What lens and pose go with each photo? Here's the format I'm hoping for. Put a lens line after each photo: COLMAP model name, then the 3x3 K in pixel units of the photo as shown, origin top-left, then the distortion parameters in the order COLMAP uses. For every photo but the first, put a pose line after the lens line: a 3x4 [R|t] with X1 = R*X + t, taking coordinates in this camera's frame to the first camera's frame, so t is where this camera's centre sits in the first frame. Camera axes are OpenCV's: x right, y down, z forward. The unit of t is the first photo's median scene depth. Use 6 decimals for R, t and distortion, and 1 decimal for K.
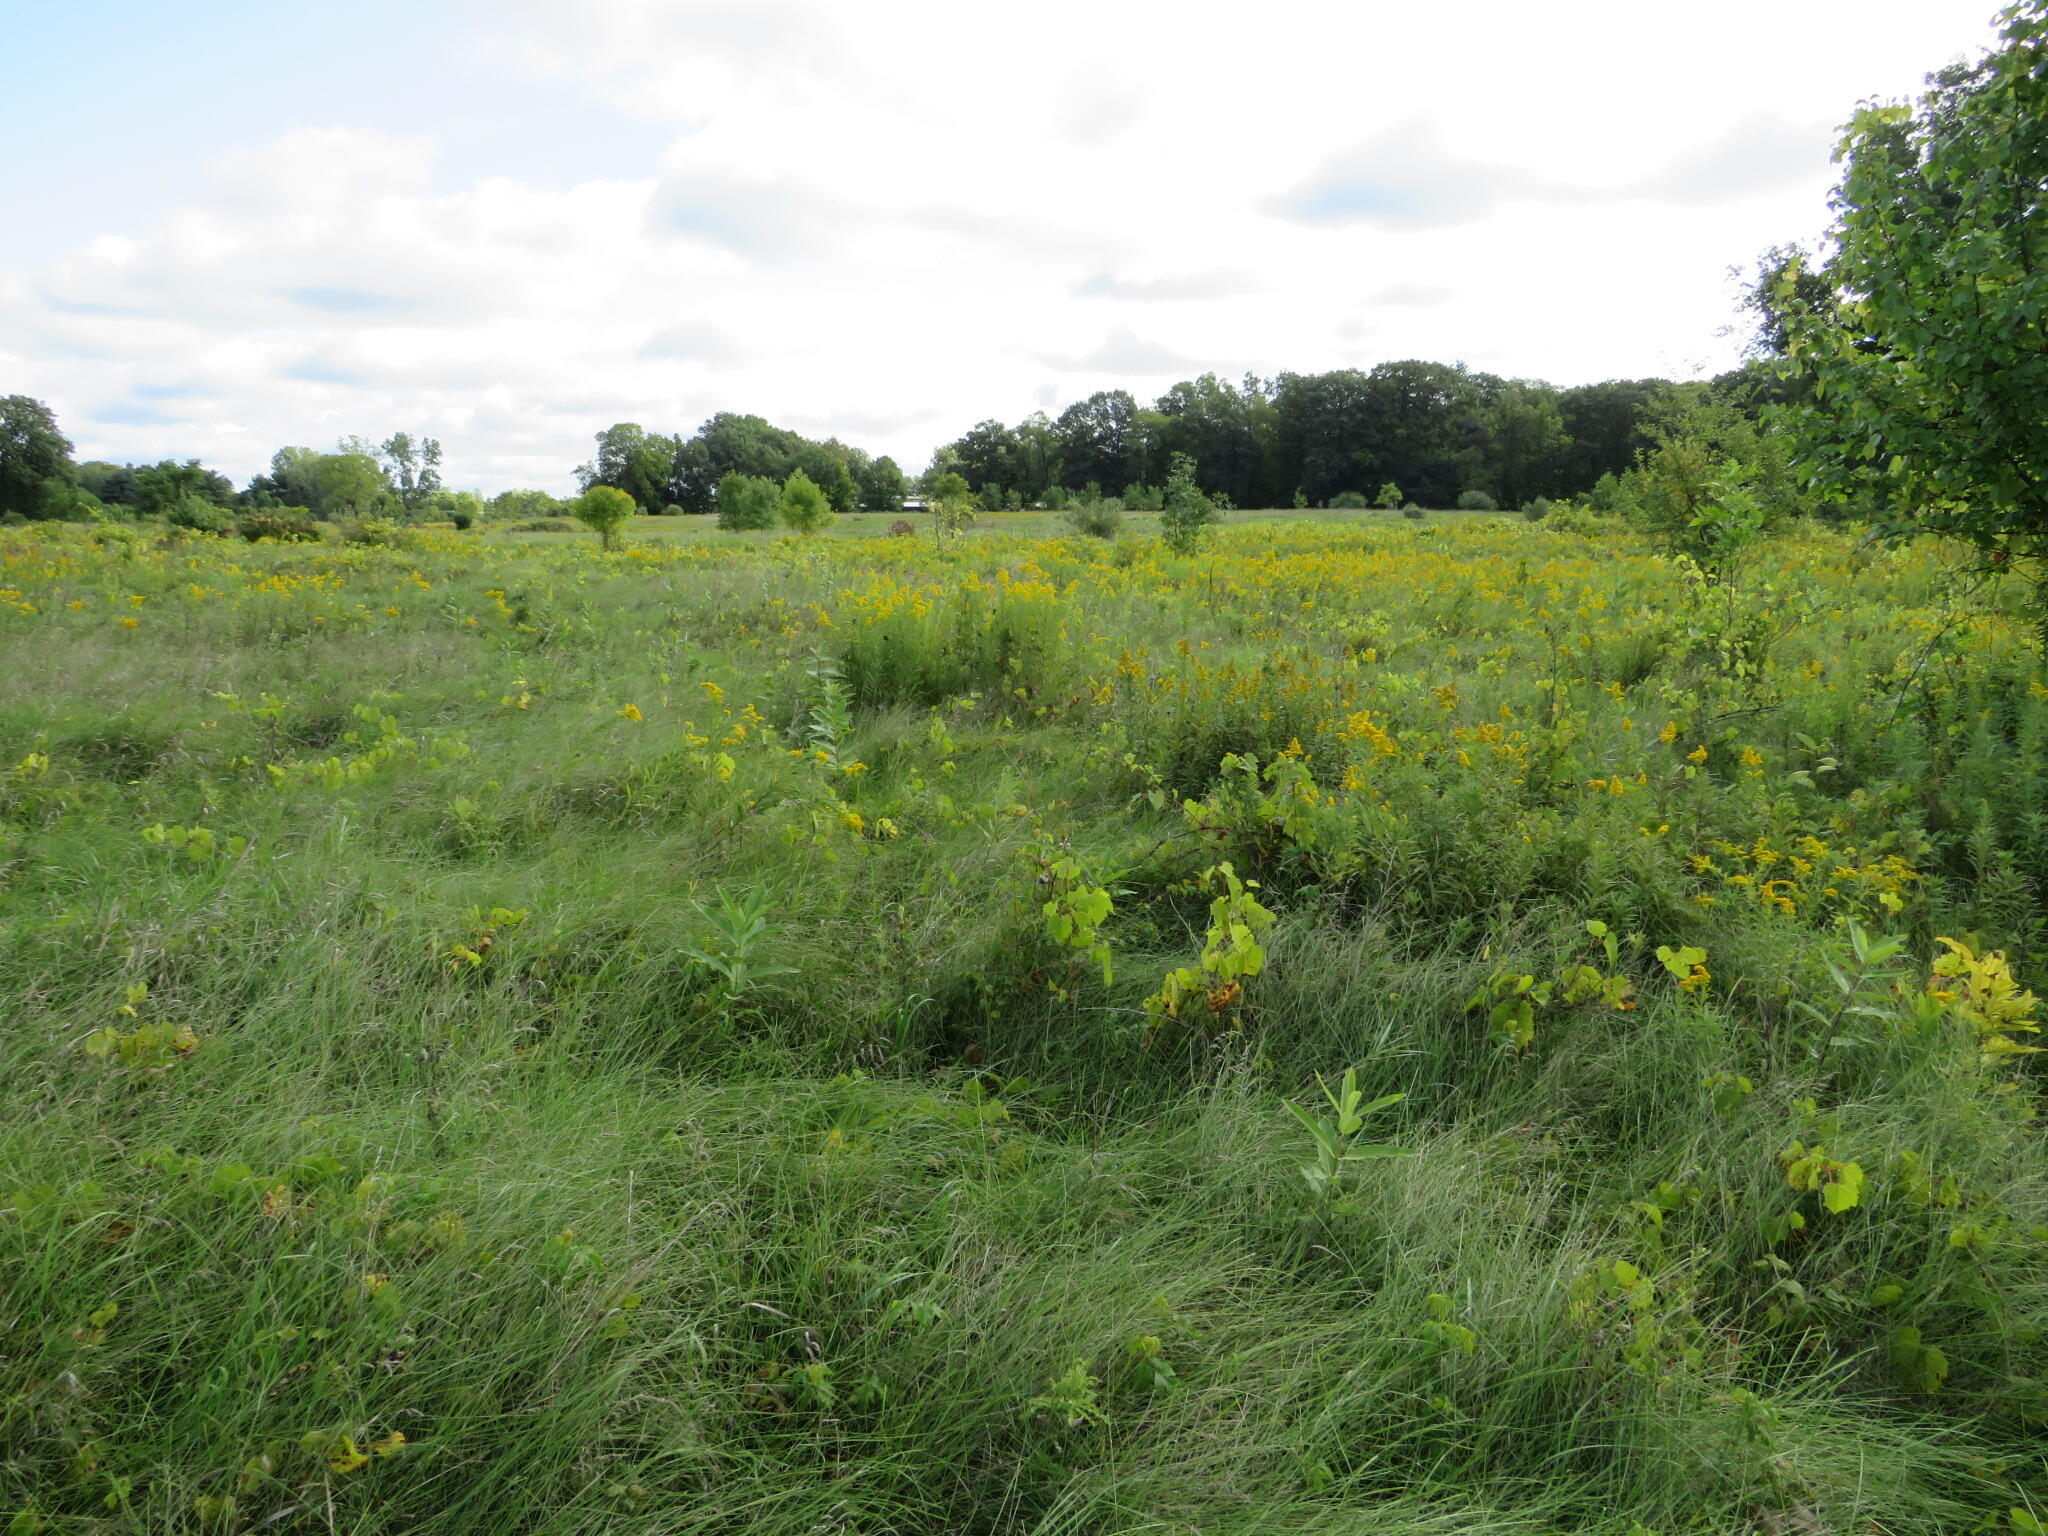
lens RADIAL K [[1387.8, 0, 1021.4], [0, 1387.8, 769.0], [0, 0, 1]] dist [-0.043138, 0.004164]
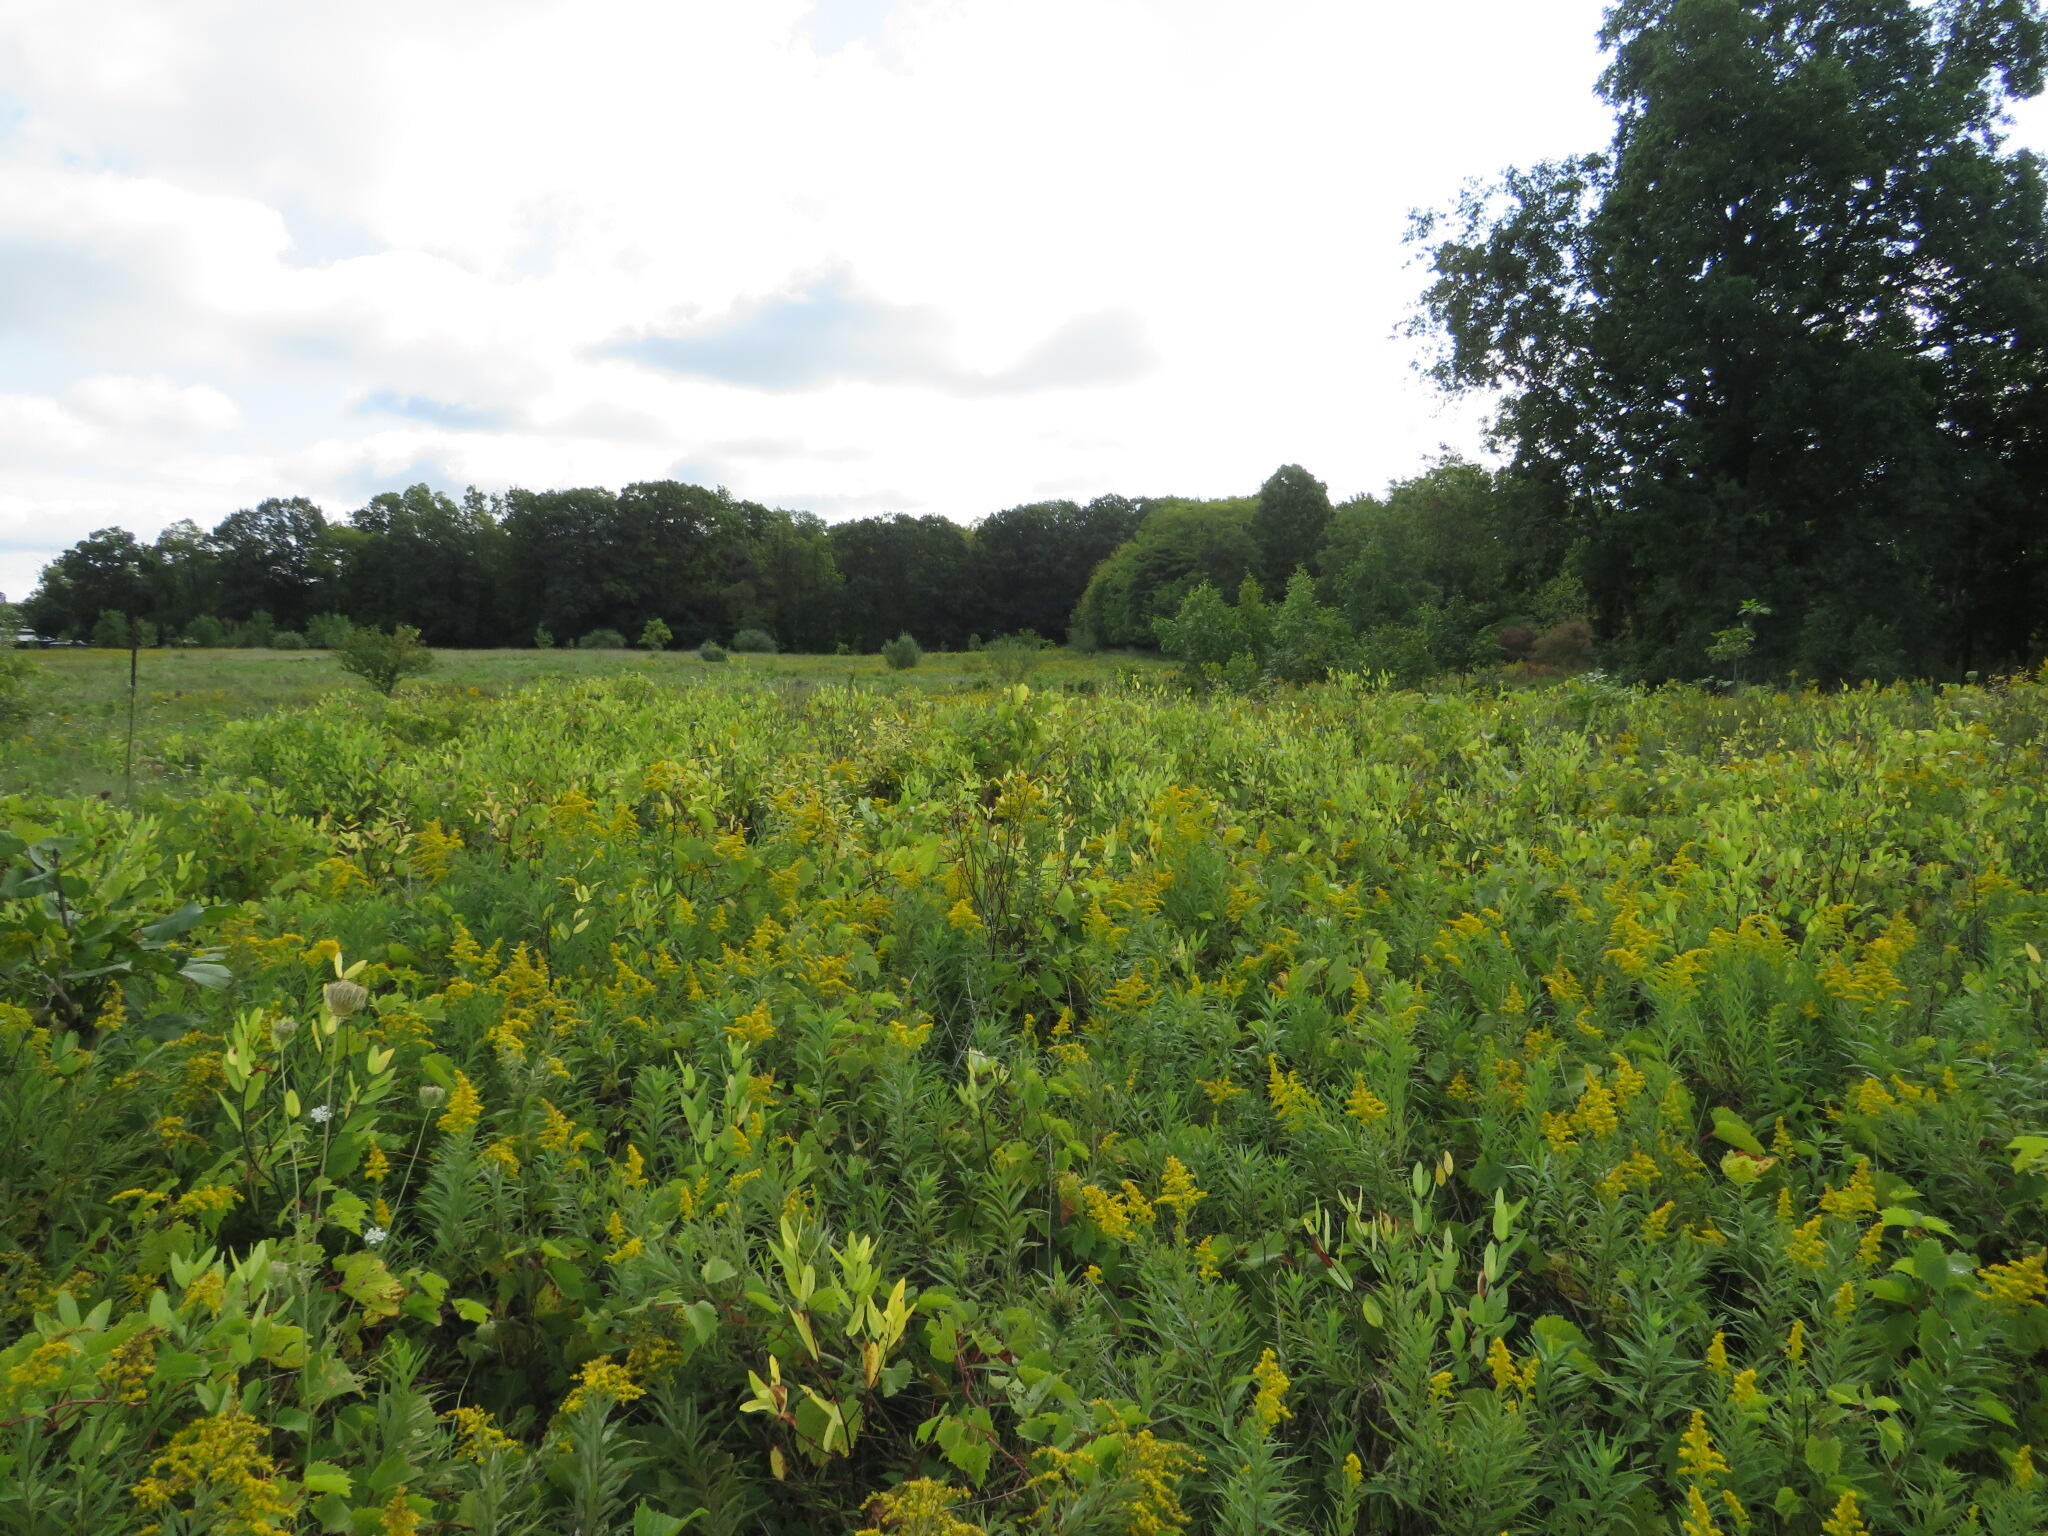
lens RADIAL K [[1387.8, 0, 1020.3], [0, 1387.8, 767.8], [0, 0, 1]] dist [-0.043138, 0.004164]
pose [[0.858836, -0.028529, 0.511455, 0.021171], [0.080287, 0.993605, -0.079395, -0.027496], [-0.505919, 0.109251, 0.855634, 0.150127]]
